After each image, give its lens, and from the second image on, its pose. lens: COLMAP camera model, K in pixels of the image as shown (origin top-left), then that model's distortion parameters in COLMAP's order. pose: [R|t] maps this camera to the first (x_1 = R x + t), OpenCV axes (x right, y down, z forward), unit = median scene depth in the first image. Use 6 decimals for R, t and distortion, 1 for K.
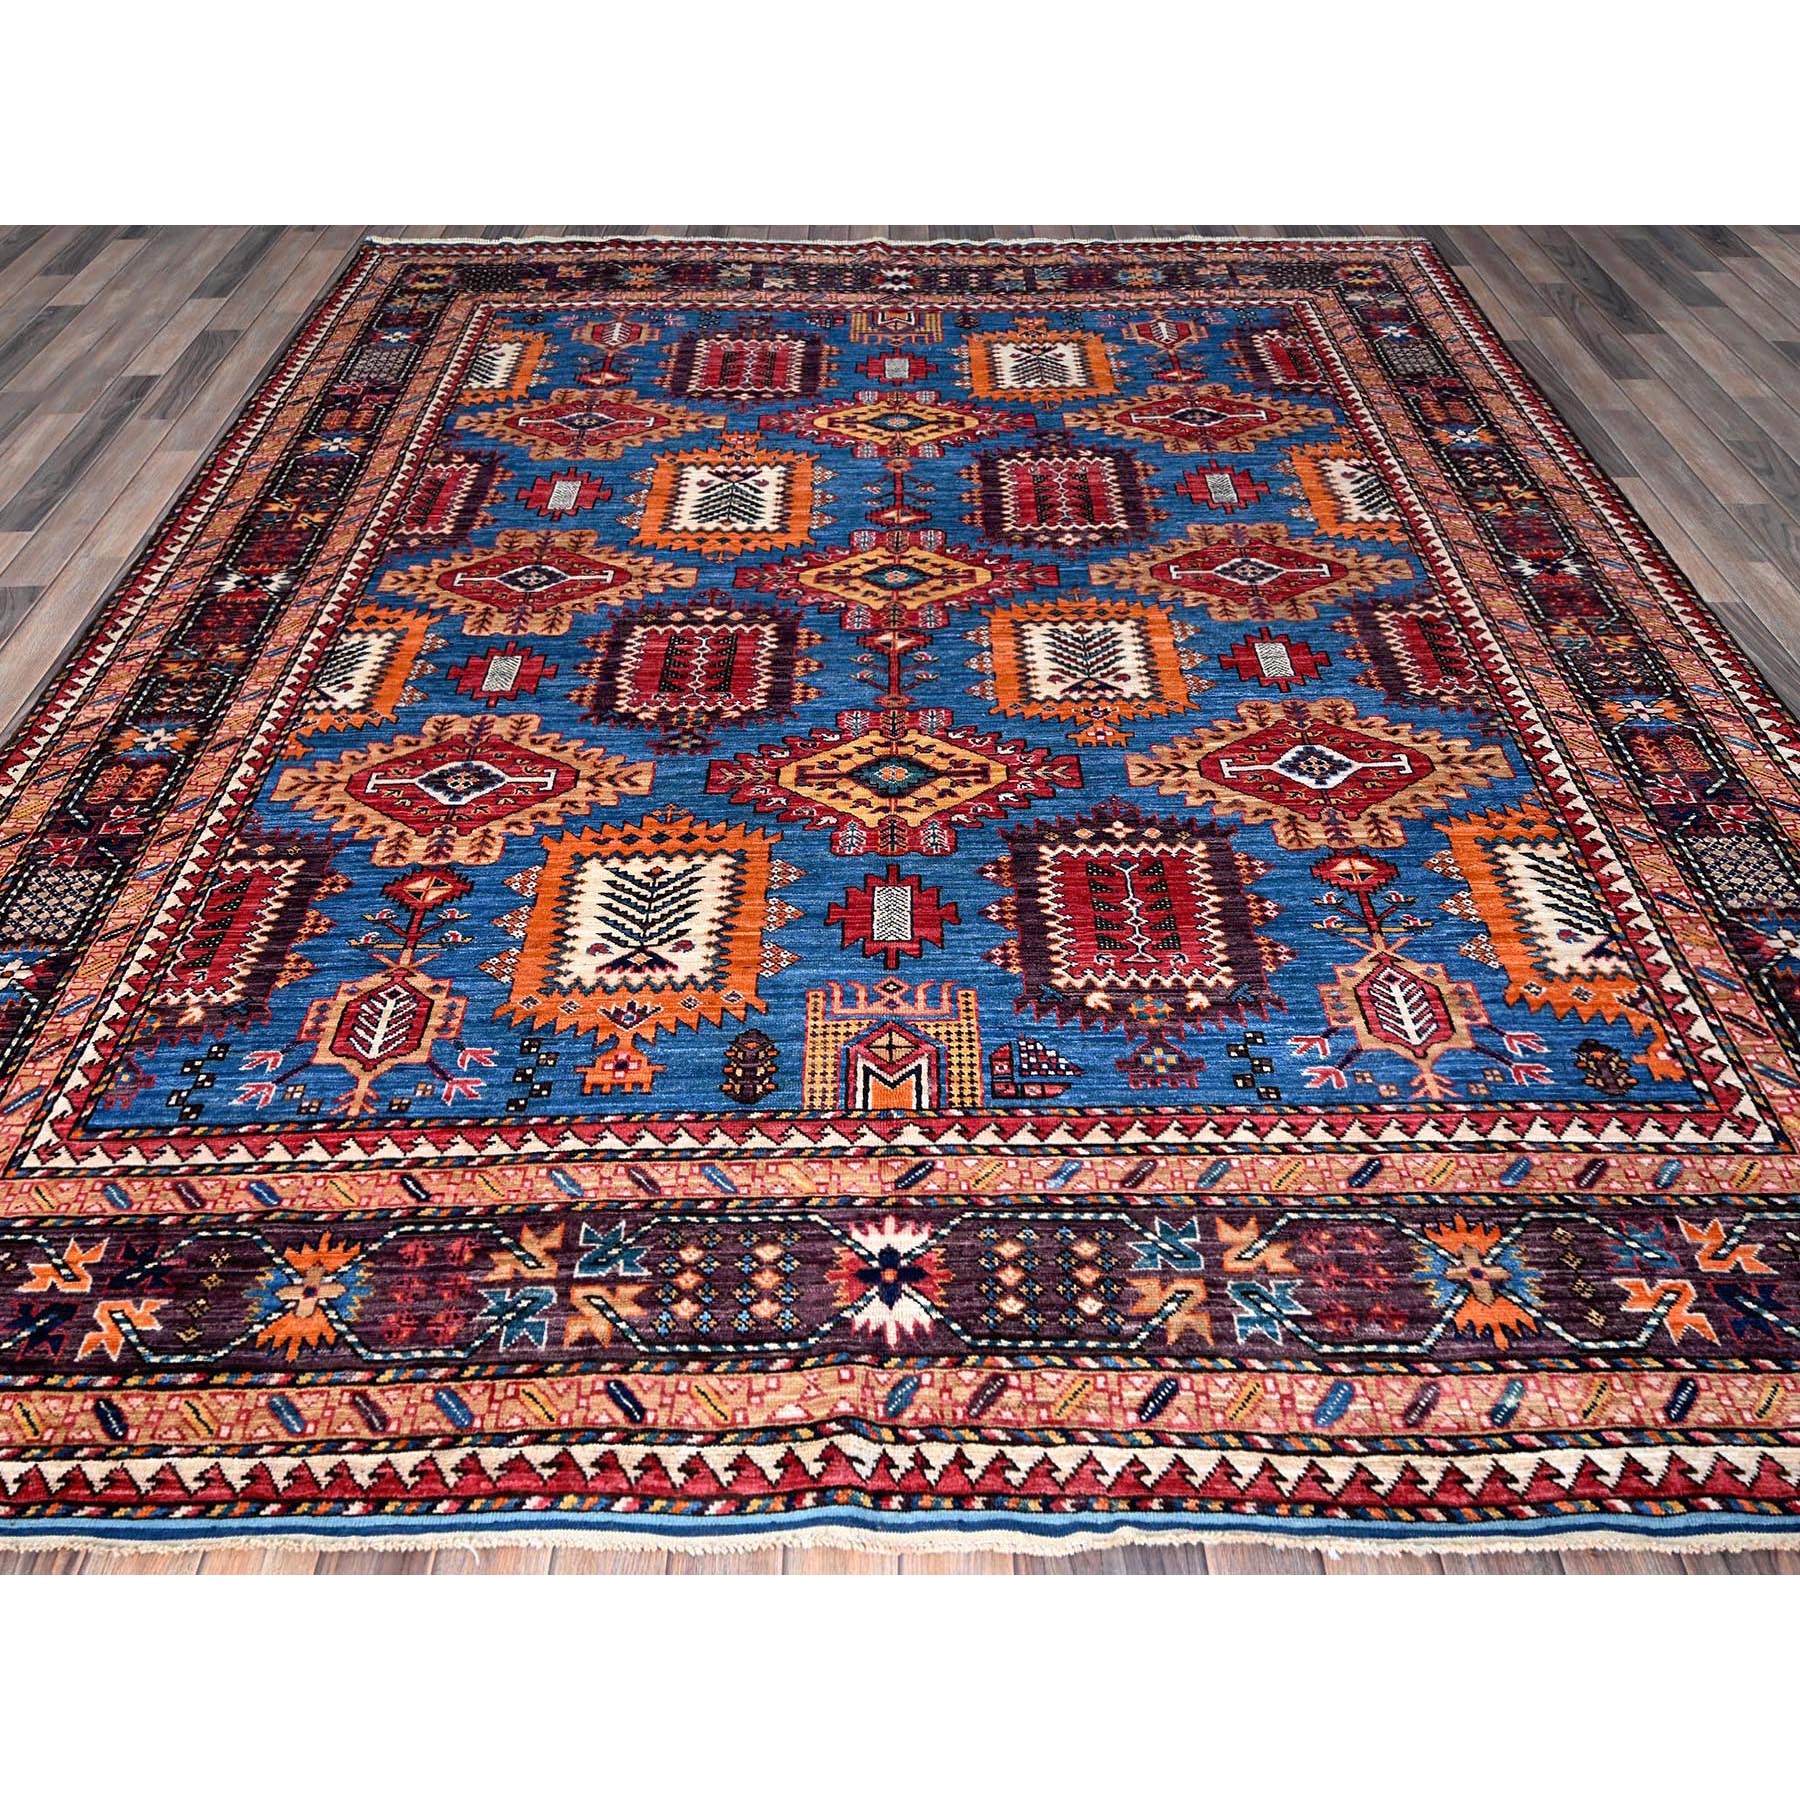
lens RADIAL K [[1323.5, 0, 906.1], [0, 1323.5, 917.9], [0, 0, 1]] dist [0.026396, -0.026881]
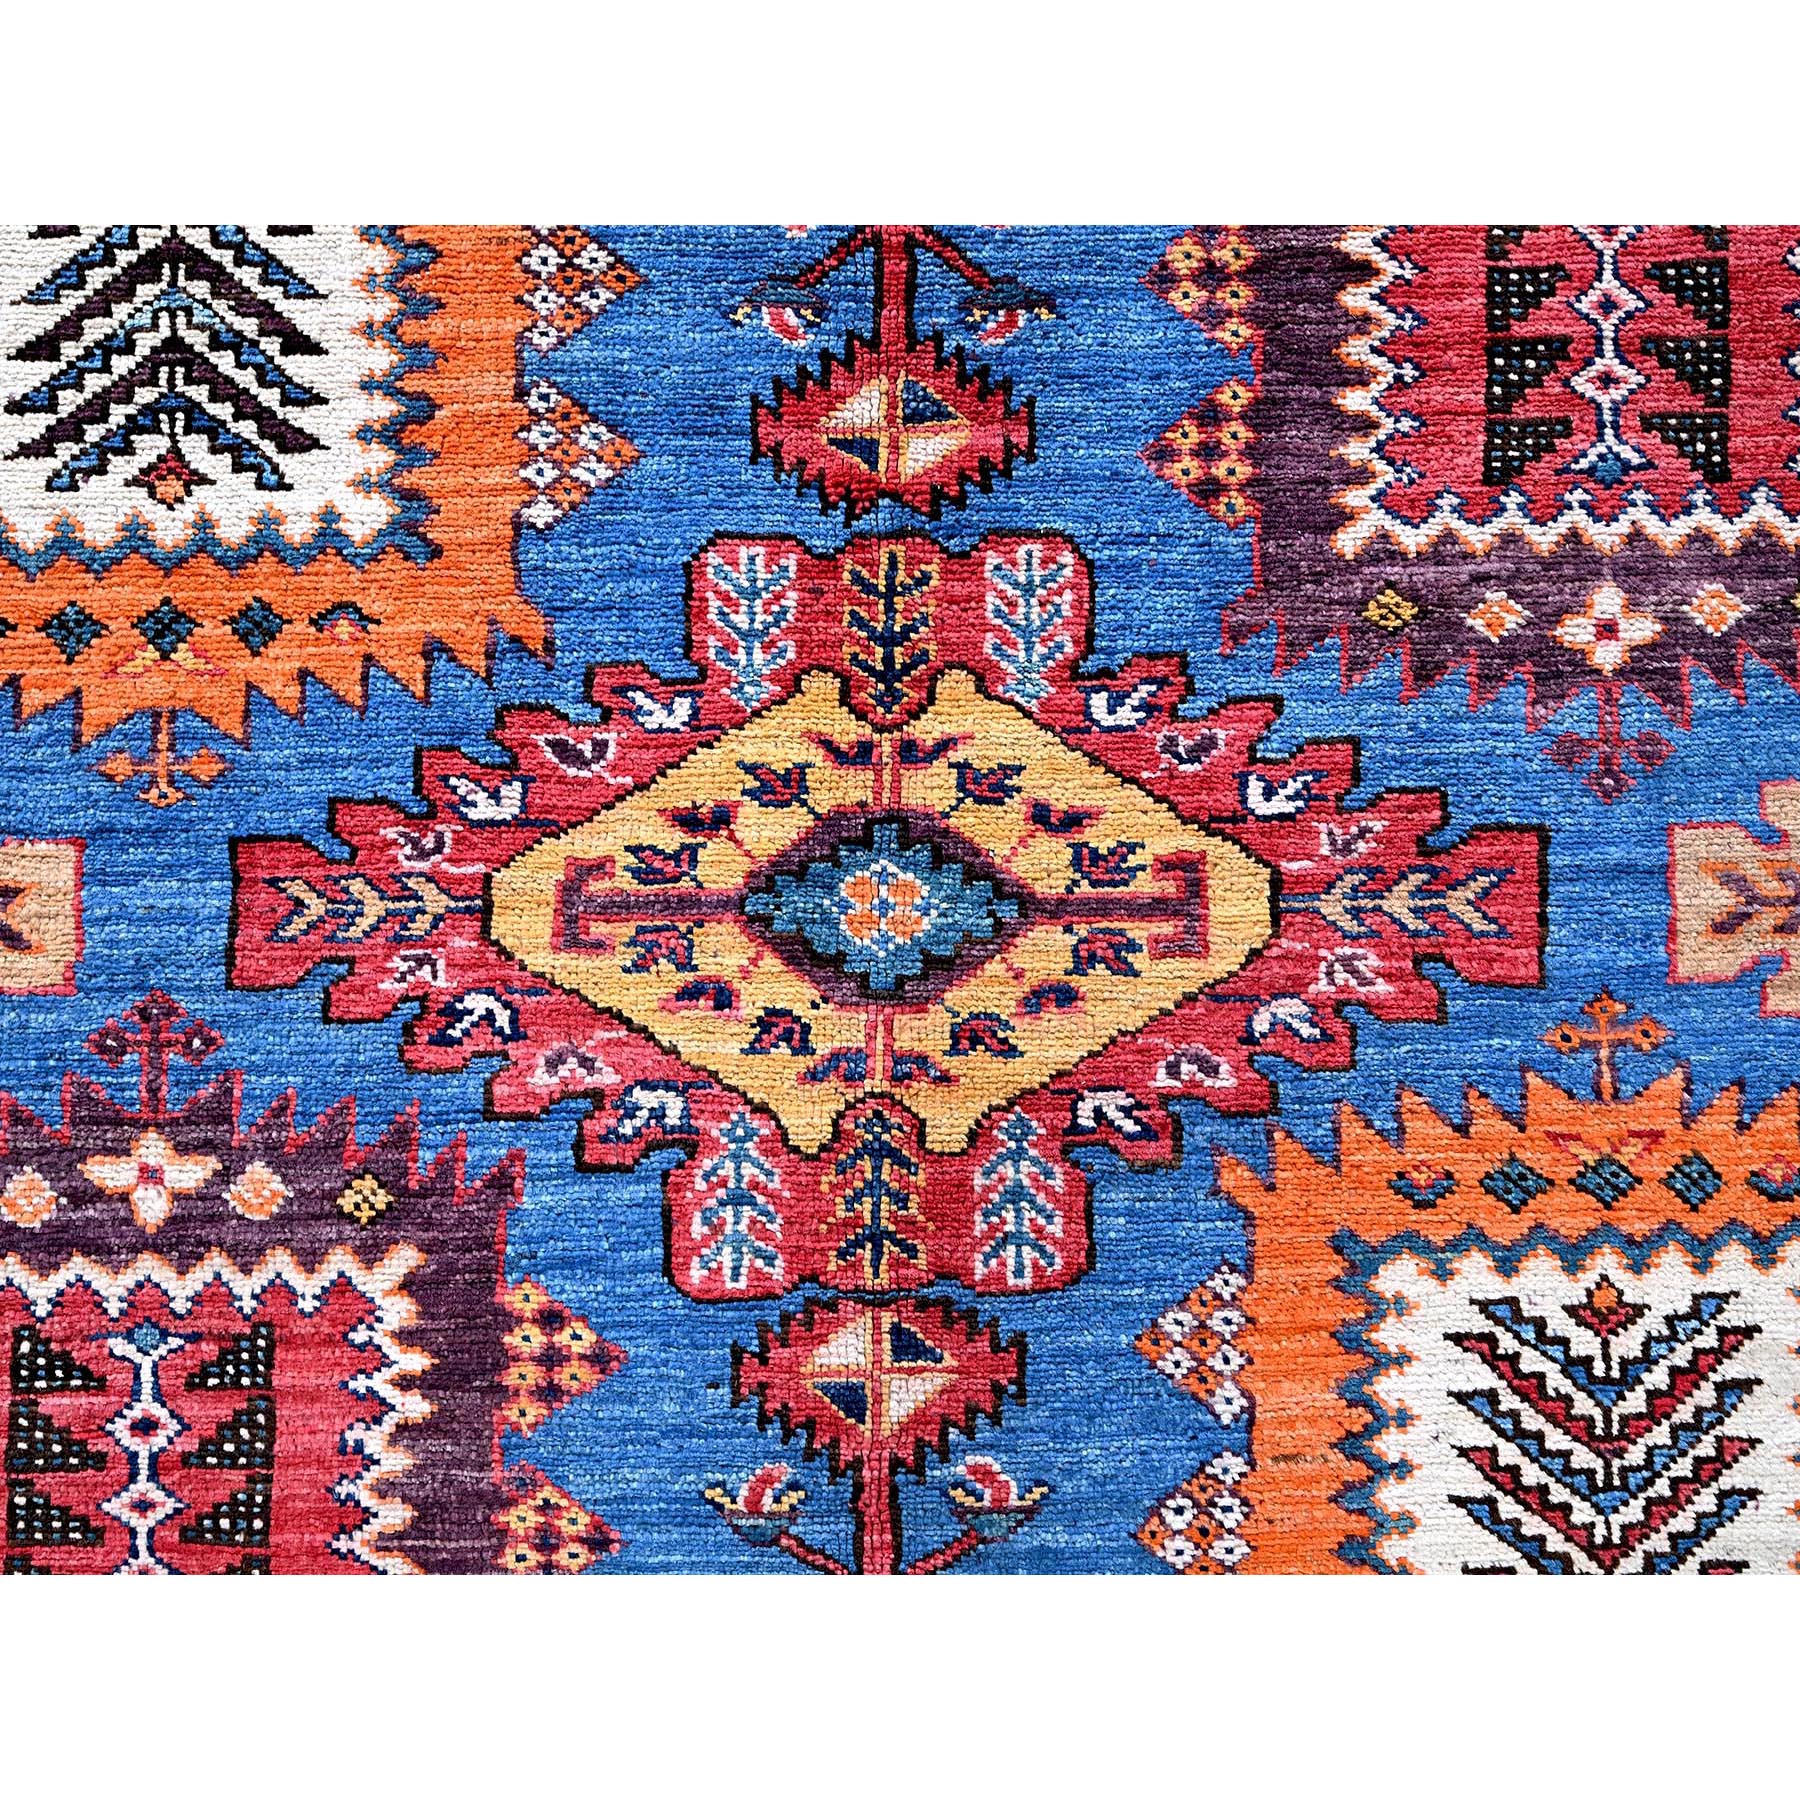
lens RADIAL K [[2876.4, 0, 888.4], [0, 2876.4, 903.1], [0, 0, 1]] dist [0.004675, 0.000000]
pose [[0.999924, 0.004670, -0.011414, -0.000534], [0.003856, 0.760738, 0.649047, -0.598280], [0.011714, -0.649042, 0.760662, 0.585633]]
